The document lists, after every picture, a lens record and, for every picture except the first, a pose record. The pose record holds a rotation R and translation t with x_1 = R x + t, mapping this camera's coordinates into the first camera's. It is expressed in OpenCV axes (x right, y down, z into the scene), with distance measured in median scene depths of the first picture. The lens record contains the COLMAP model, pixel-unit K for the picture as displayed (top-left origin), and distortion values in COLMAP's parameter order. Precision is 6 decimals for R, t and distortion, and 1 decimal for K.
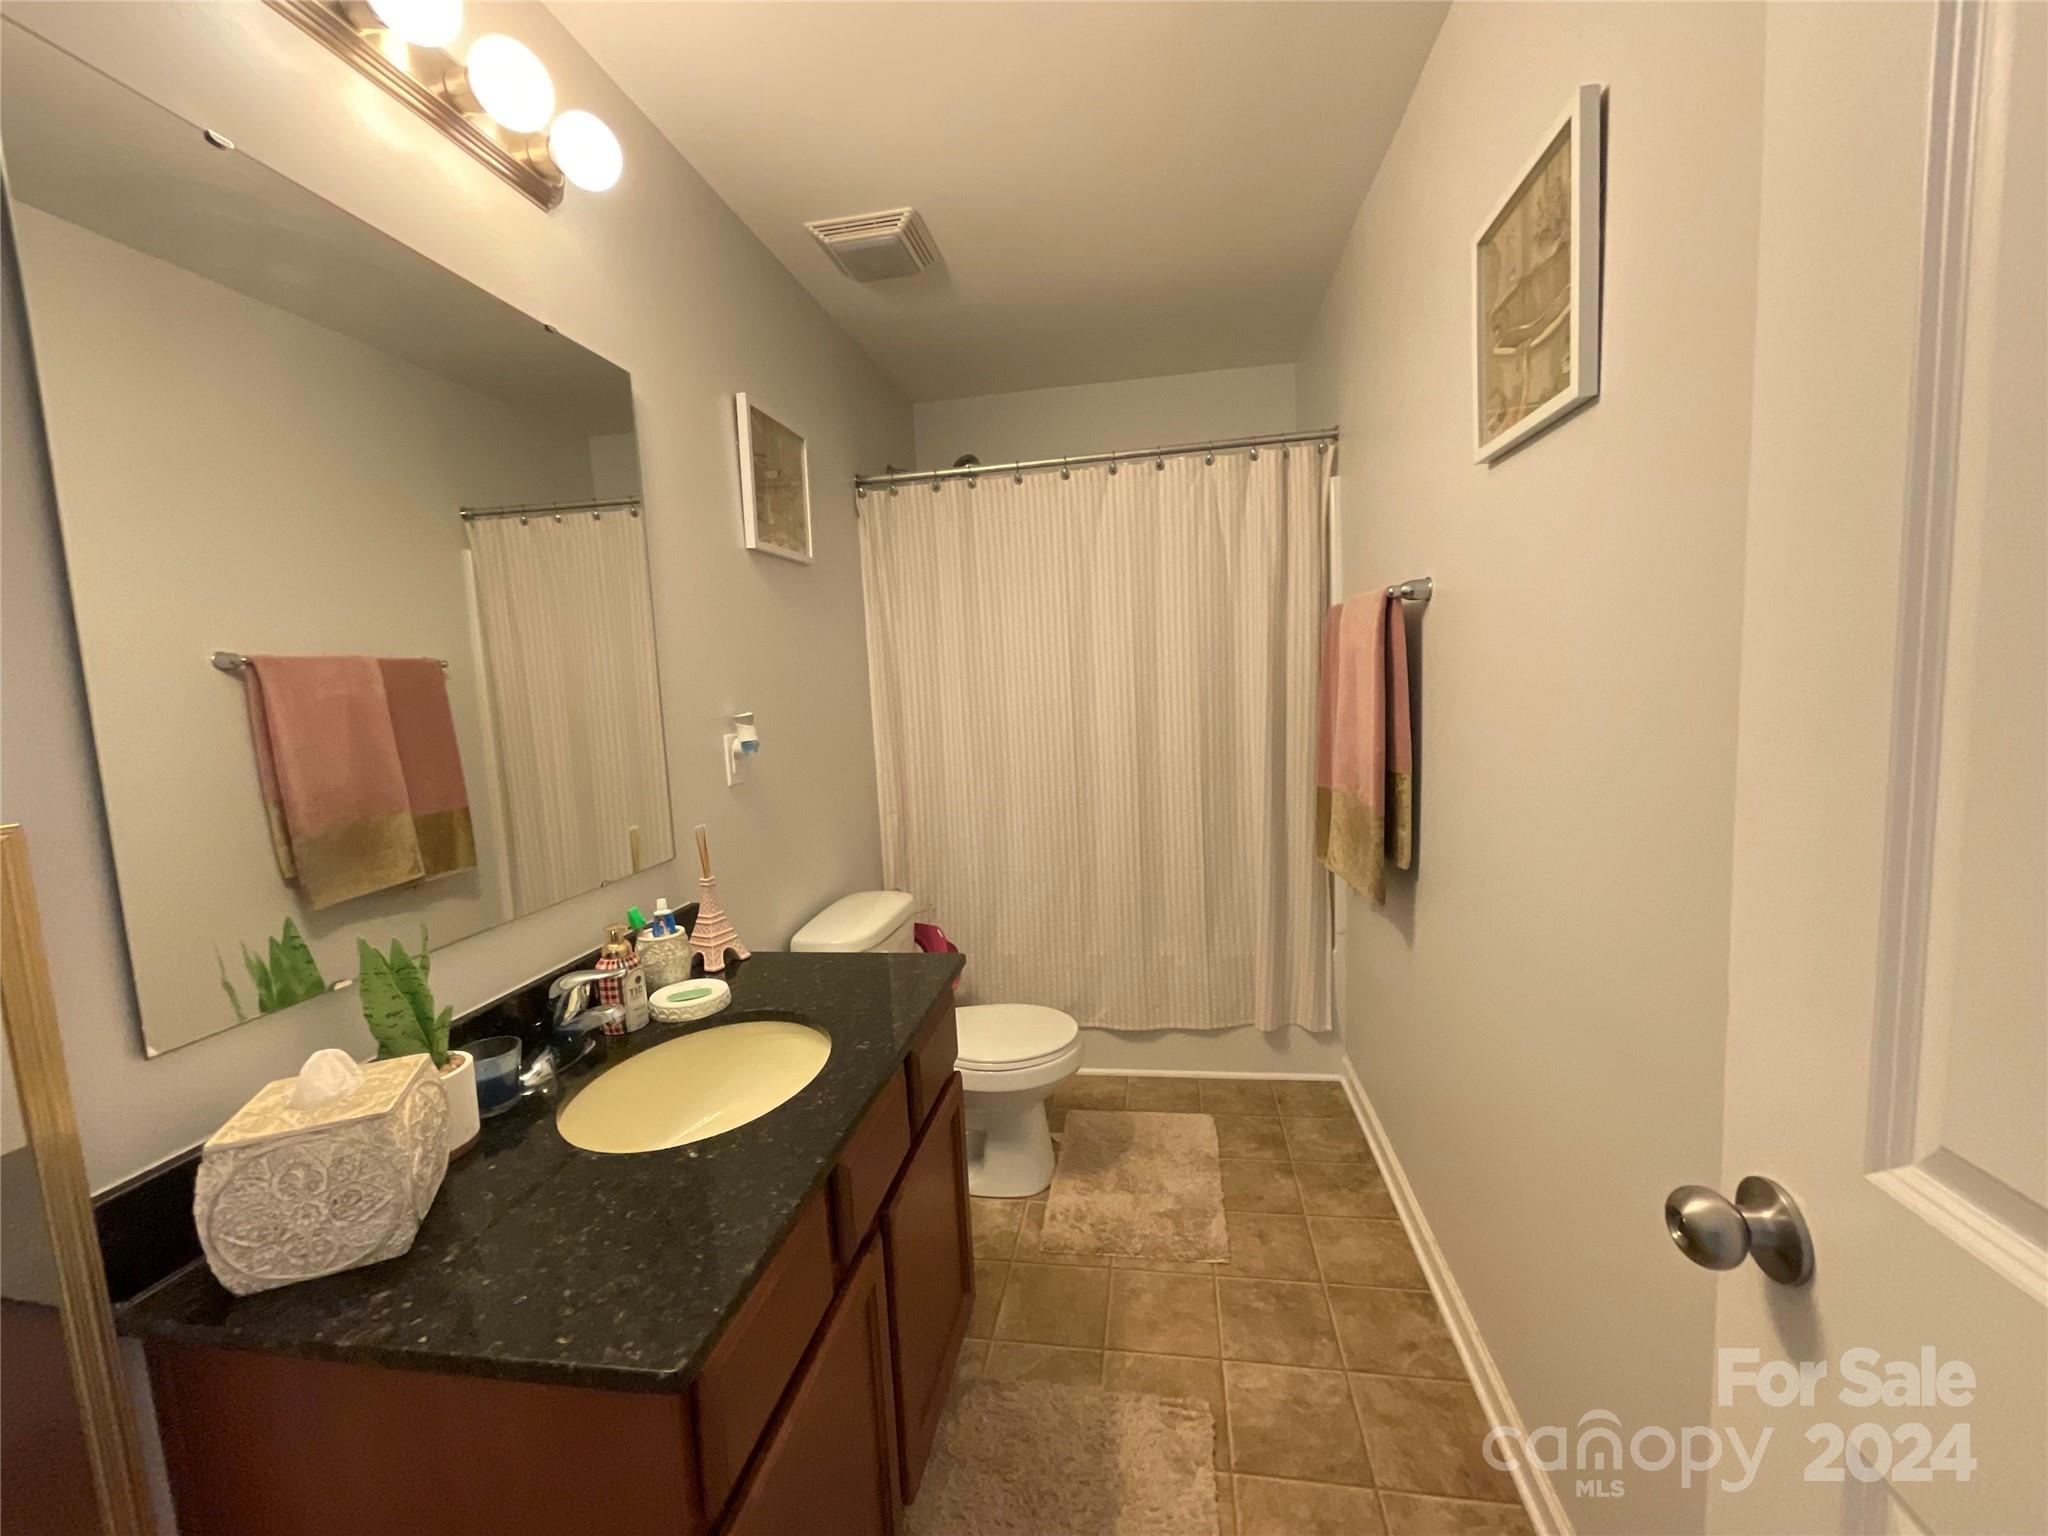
lens RADIAL K [[827.4, 0, 1034.5], [0, 827.4, 770.6], [0, 0, 1]] dist [0.009548, -0.000185]
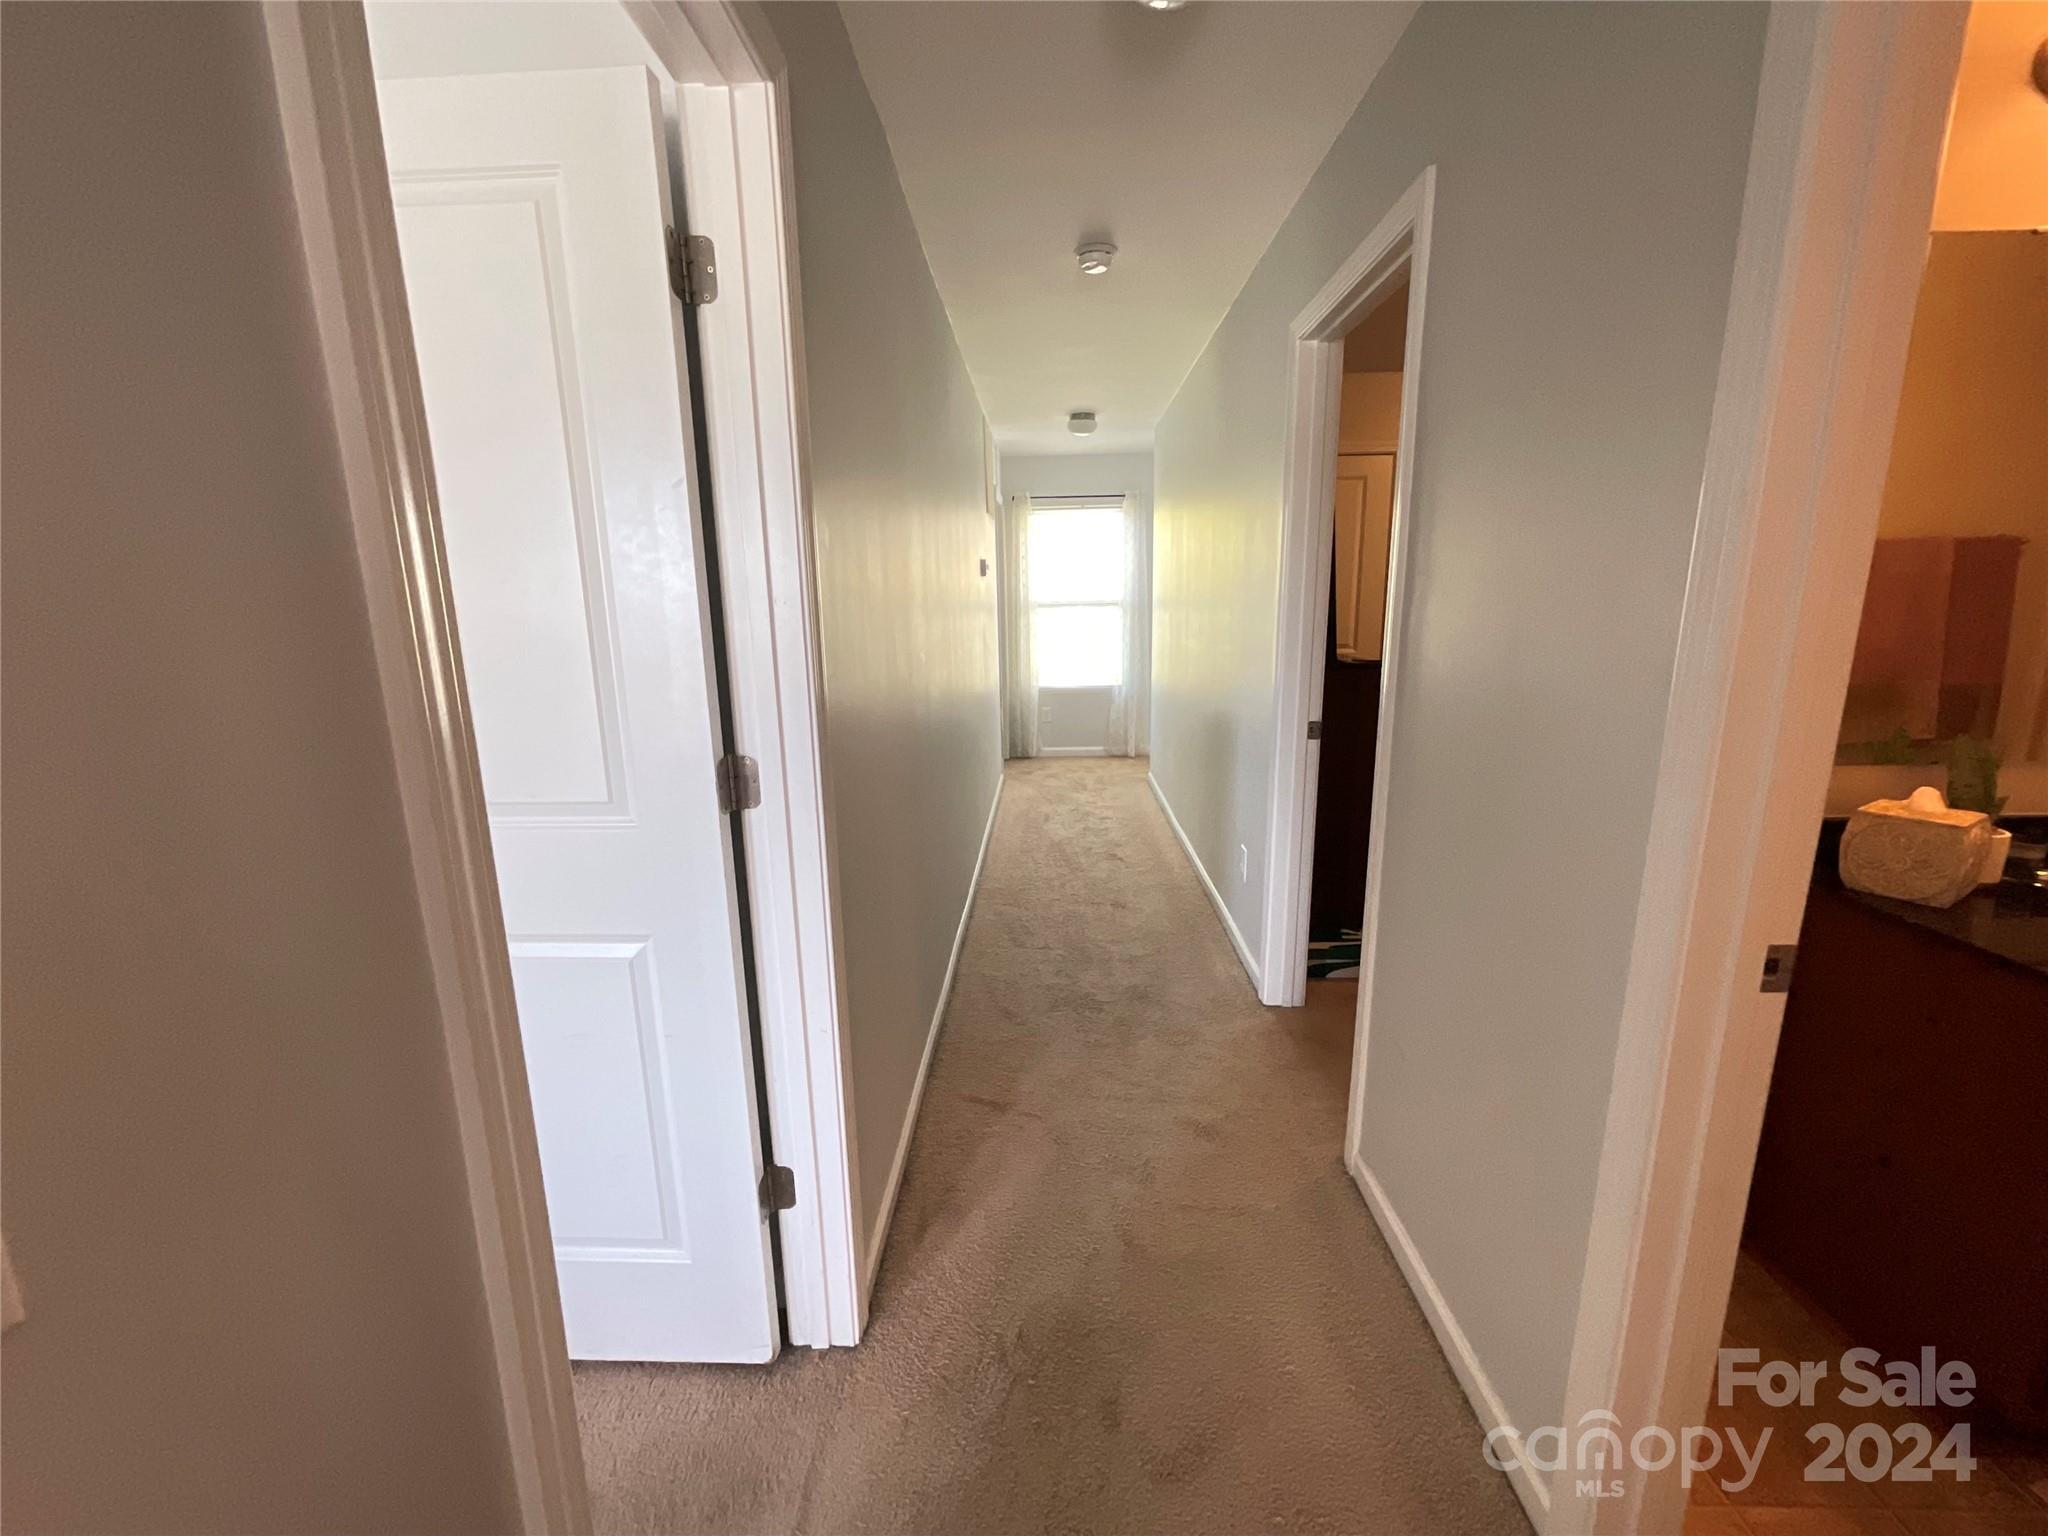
lens RADIAL K [[827.4, 0, 1037.0], [0, 827.4, 774.6], [0, 0, 1]] dist [0.009548, -0.000185]
pose [[0.142196, 0.256501, -0.956027, 0.537644], [-0.098545, 0.964712, 0.244173, 0.050868], [0.984921, 0.059491, 0.162455, -1.077919]]
